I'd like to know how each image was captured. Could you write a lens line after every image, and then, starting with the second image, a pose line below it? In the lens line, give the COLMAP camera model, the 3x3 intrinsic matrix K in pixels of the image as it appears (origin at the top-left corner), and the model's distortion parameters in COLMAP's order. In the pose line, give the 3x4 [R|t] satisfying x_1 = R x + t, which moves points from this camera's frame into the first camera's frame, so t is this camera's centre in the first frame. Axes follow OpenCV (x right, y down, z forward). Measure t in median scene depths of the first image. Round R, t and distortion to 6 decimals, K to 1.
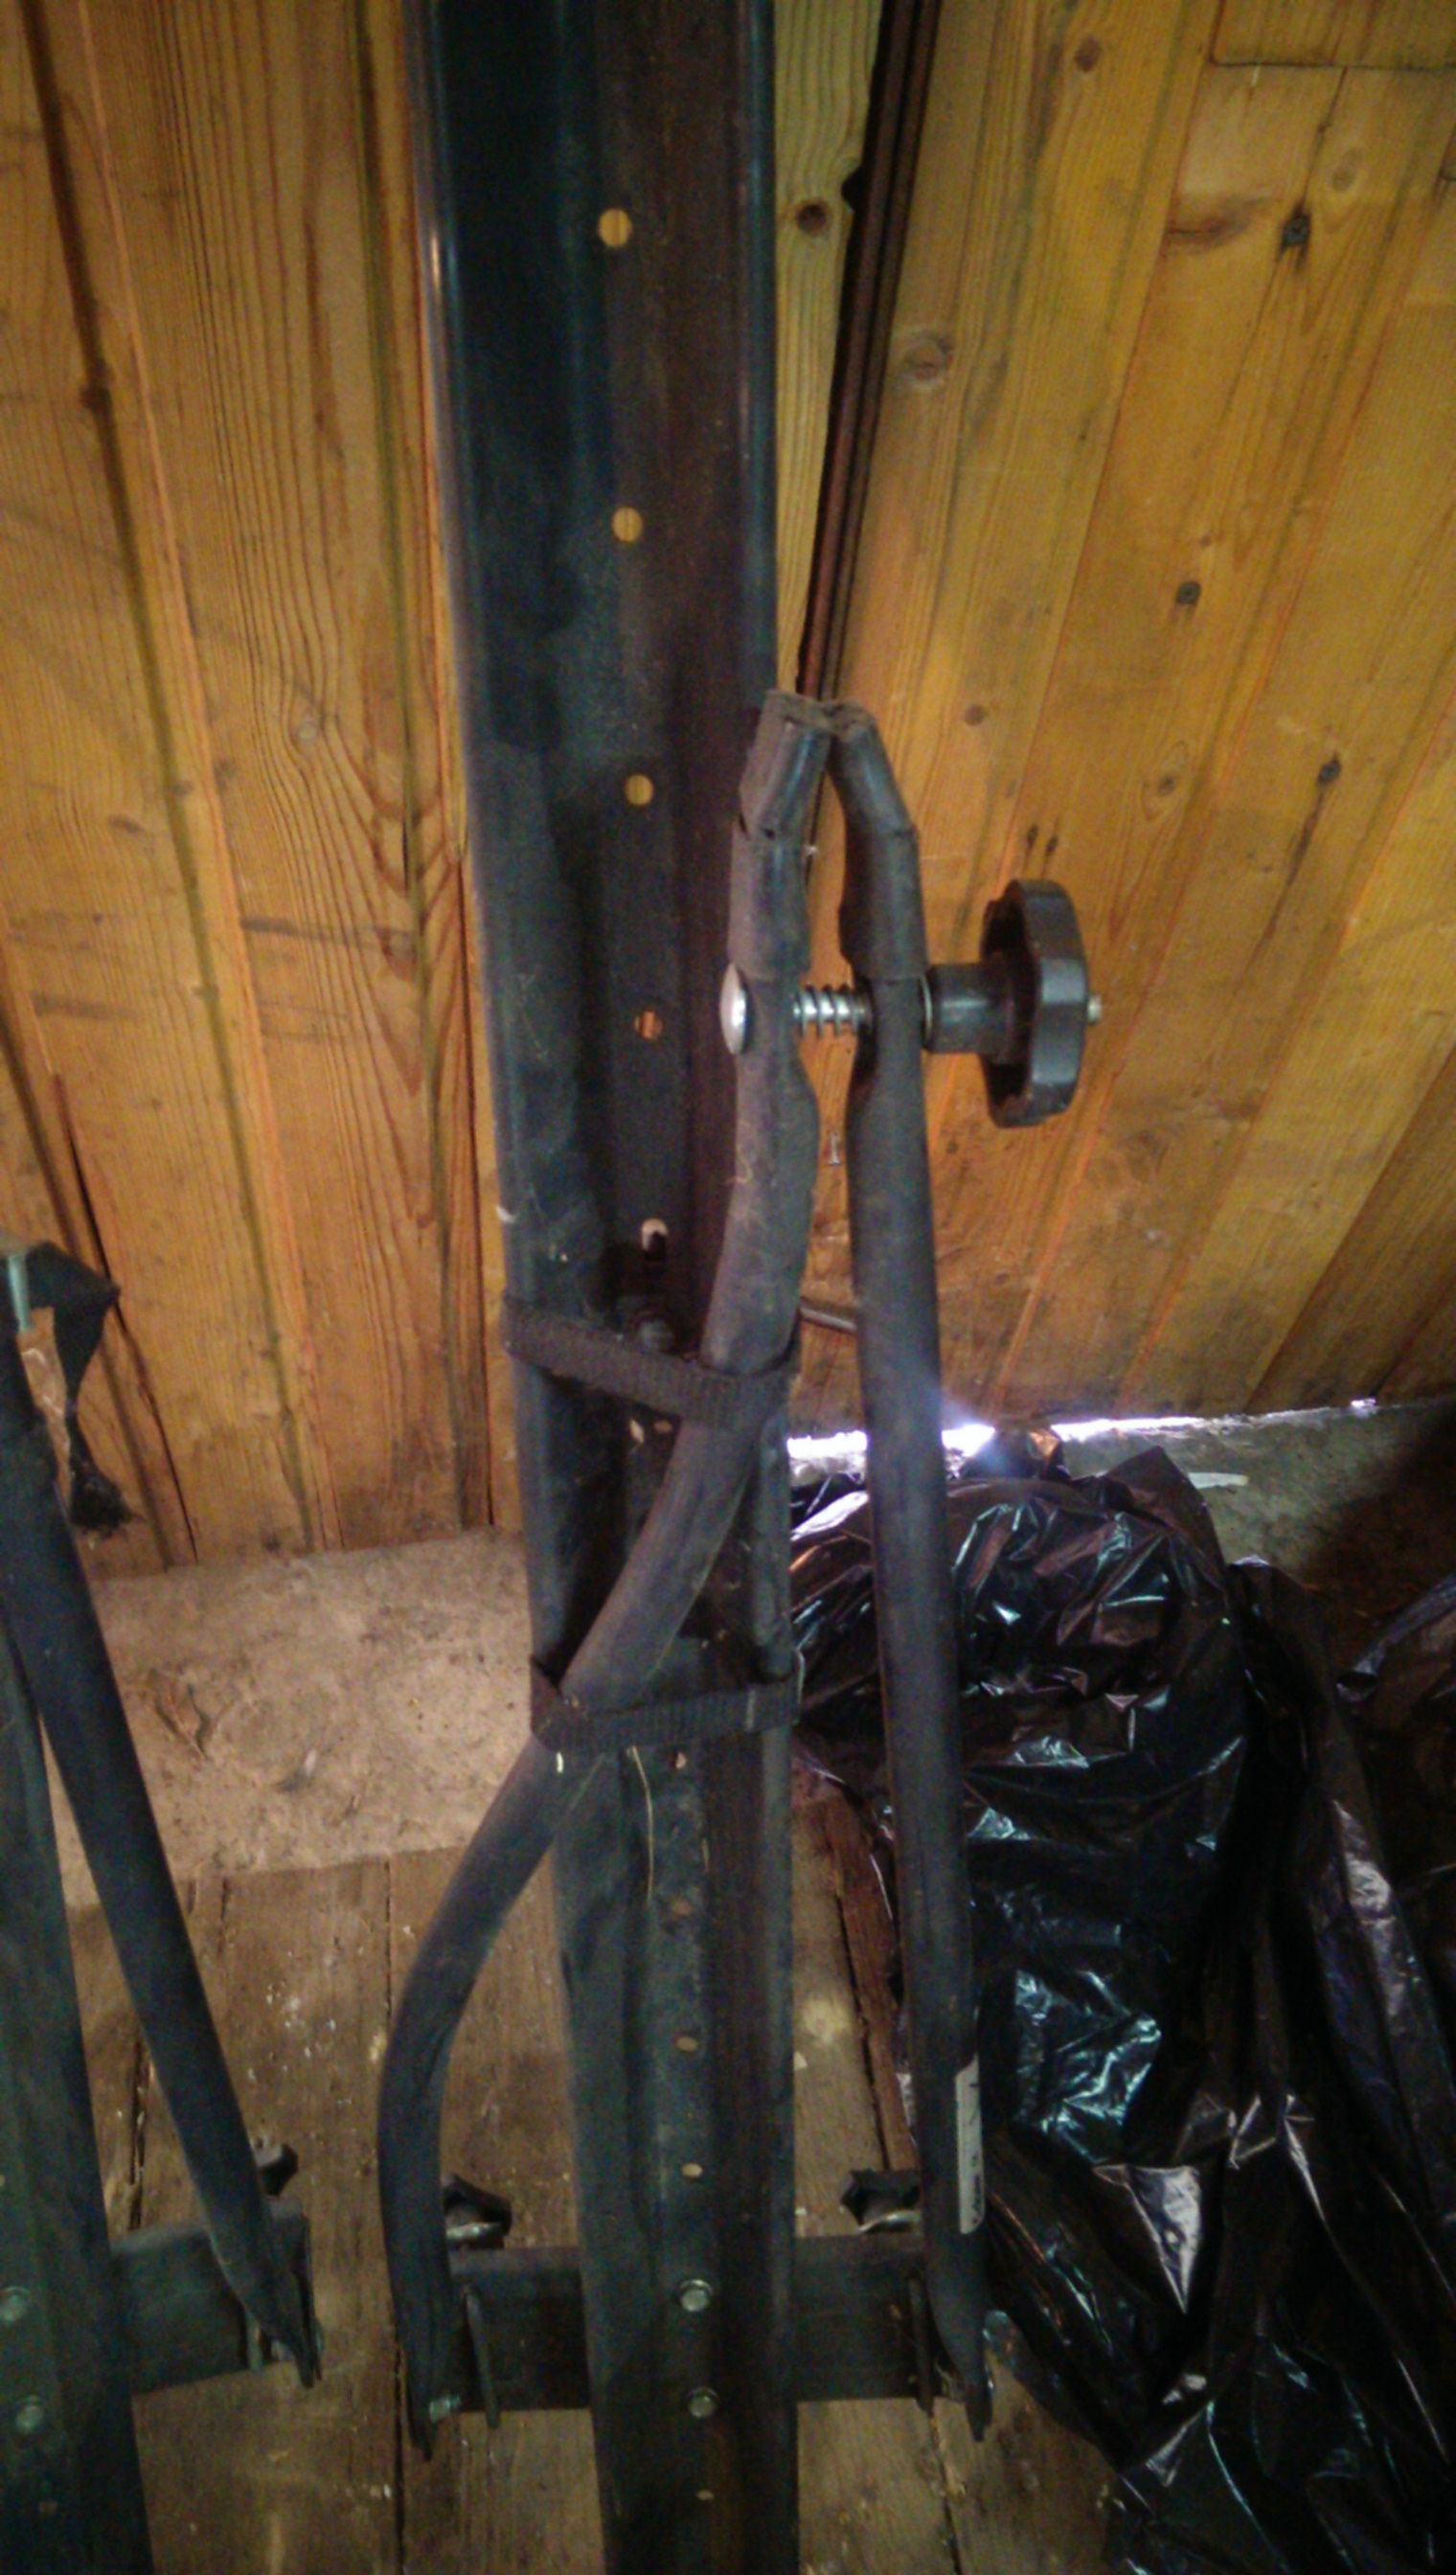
lens RADIAL K [[1792.0, 0, 735.7], [0, 1792.0, 1321.4], [0, 0, 1]] dist [0.079726, -0.116071]
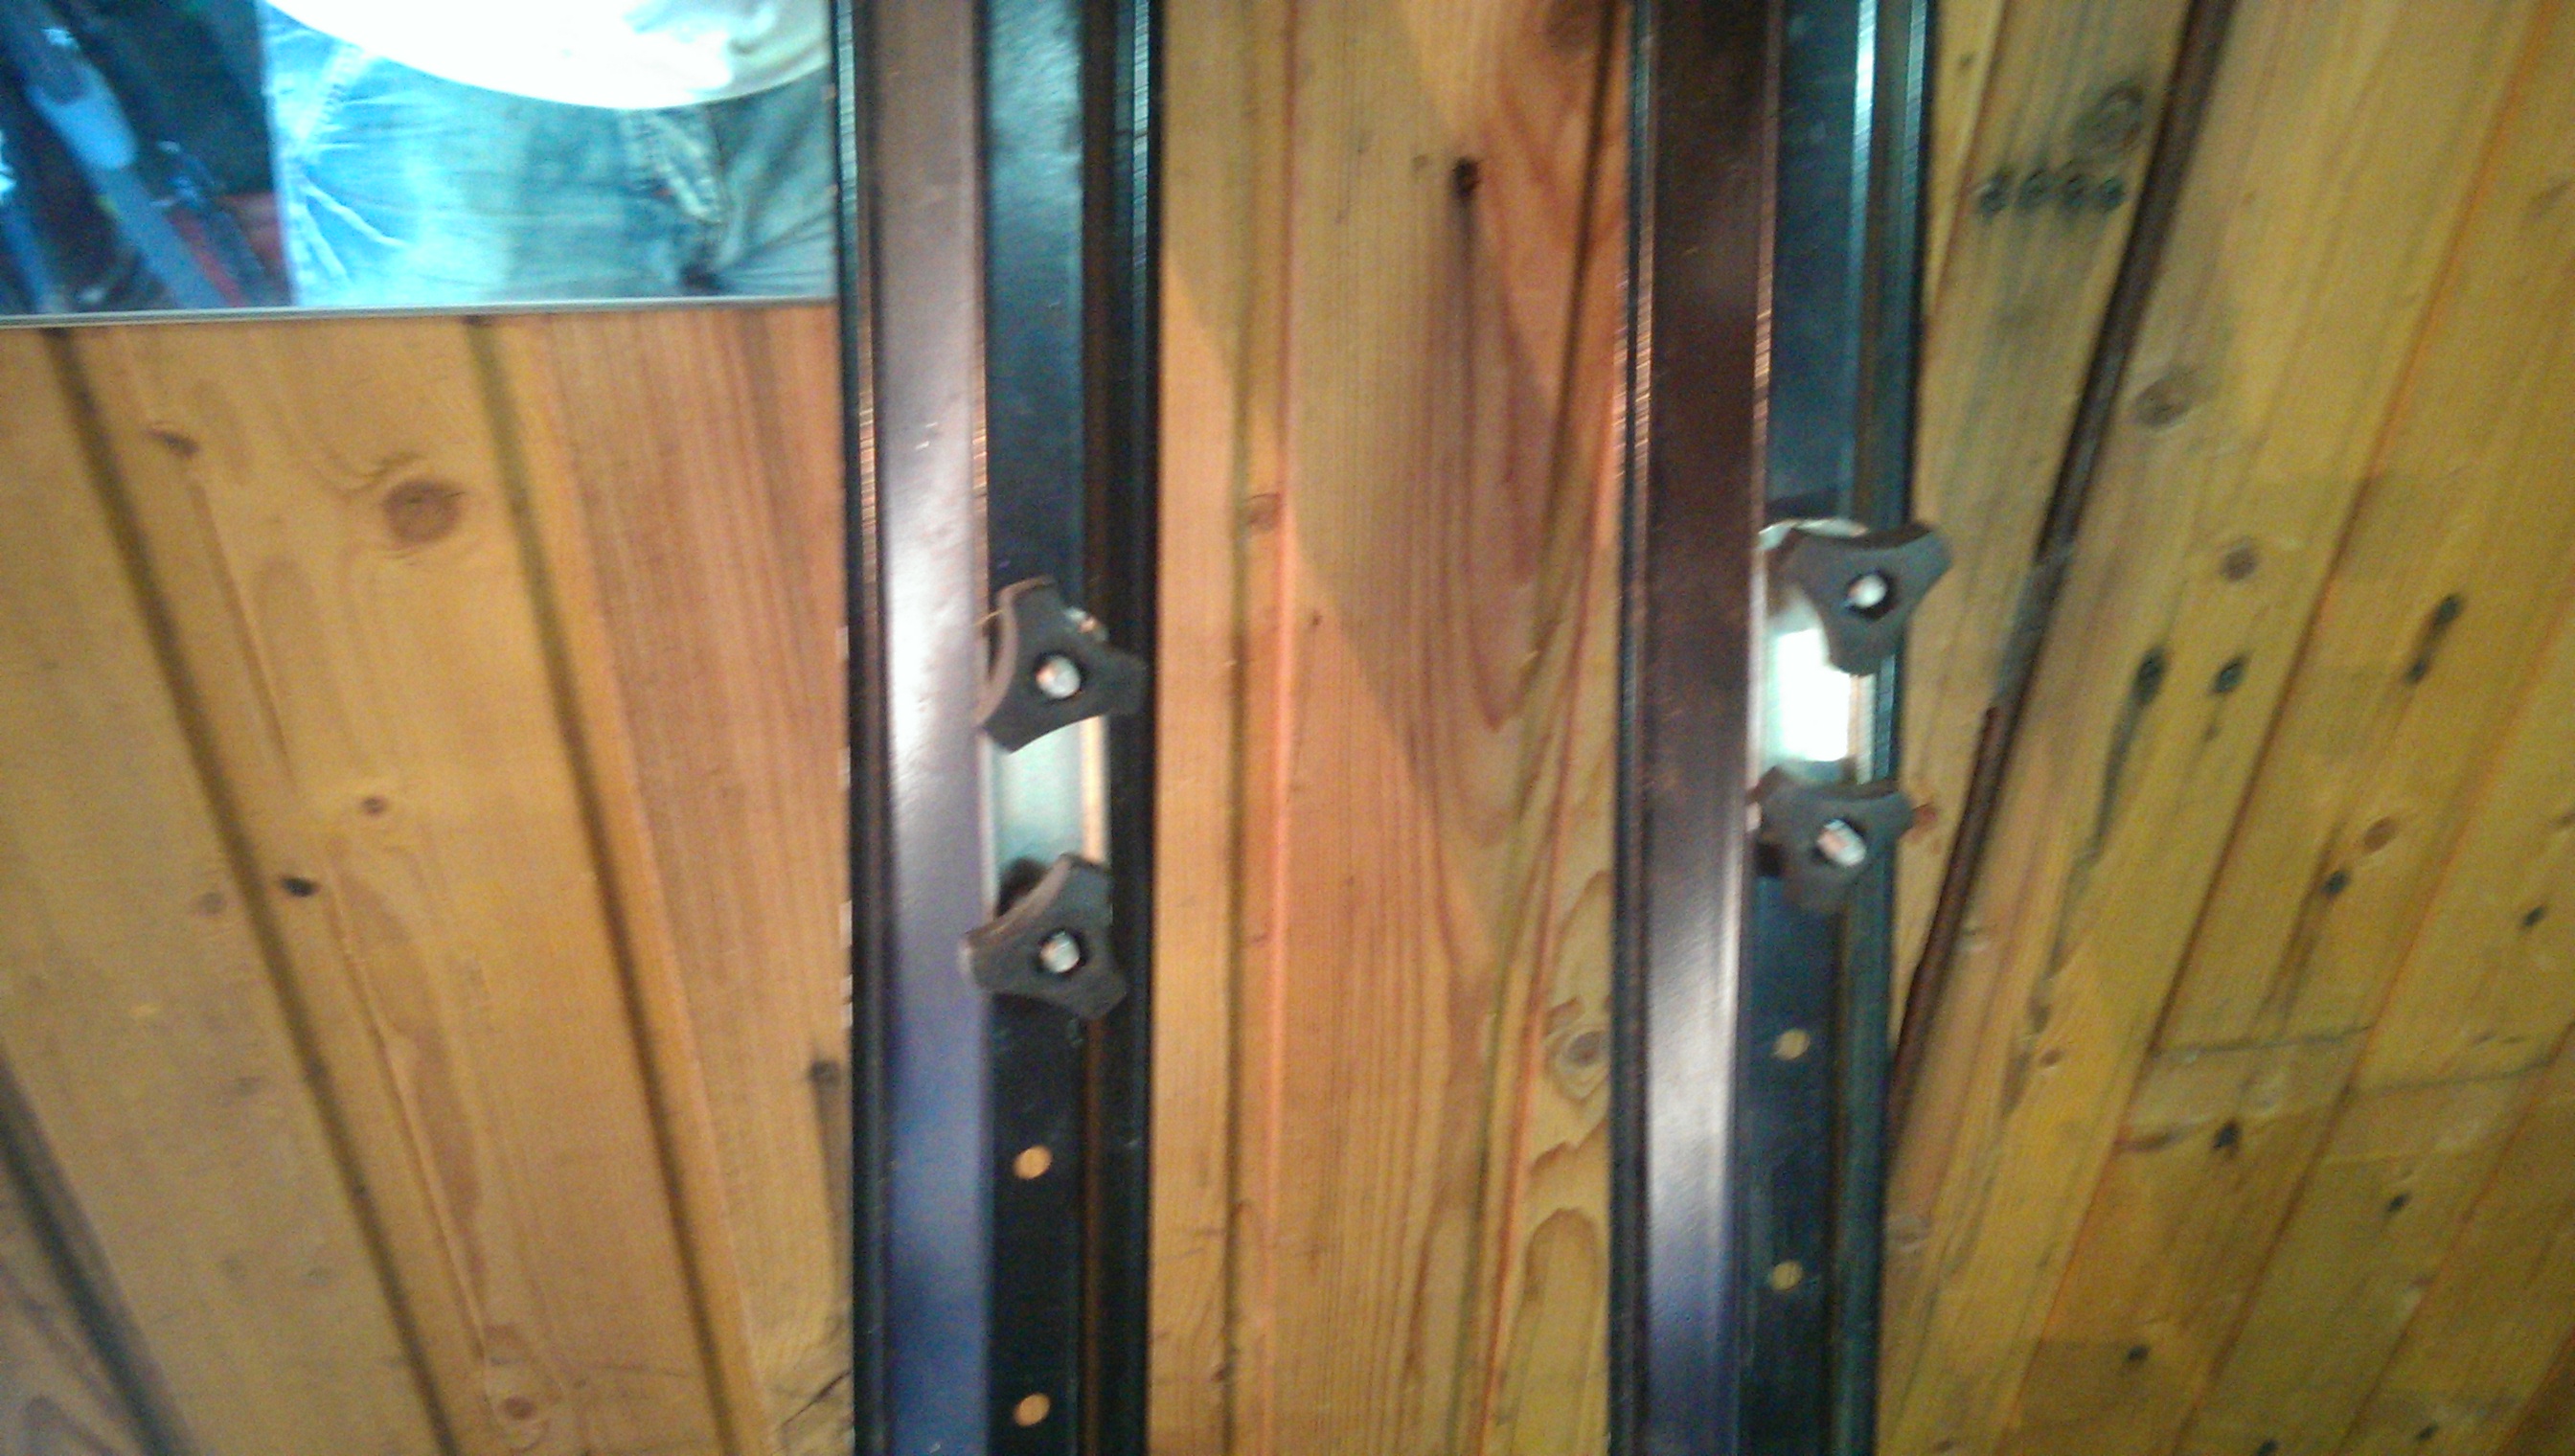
lens RADIAL K [[1859.1, 0, 1344.0], [0, 1859.1, 749.4], [0, 0, 1]] dist [0.078468, -0.126298]
pose [[0.998525, -0.053818, -0.007130, -0.143717], [0.048740, 0.946558, -0.318830, -0.290415], [0.023907, 0.318012, 0.947785, -0.146386]]
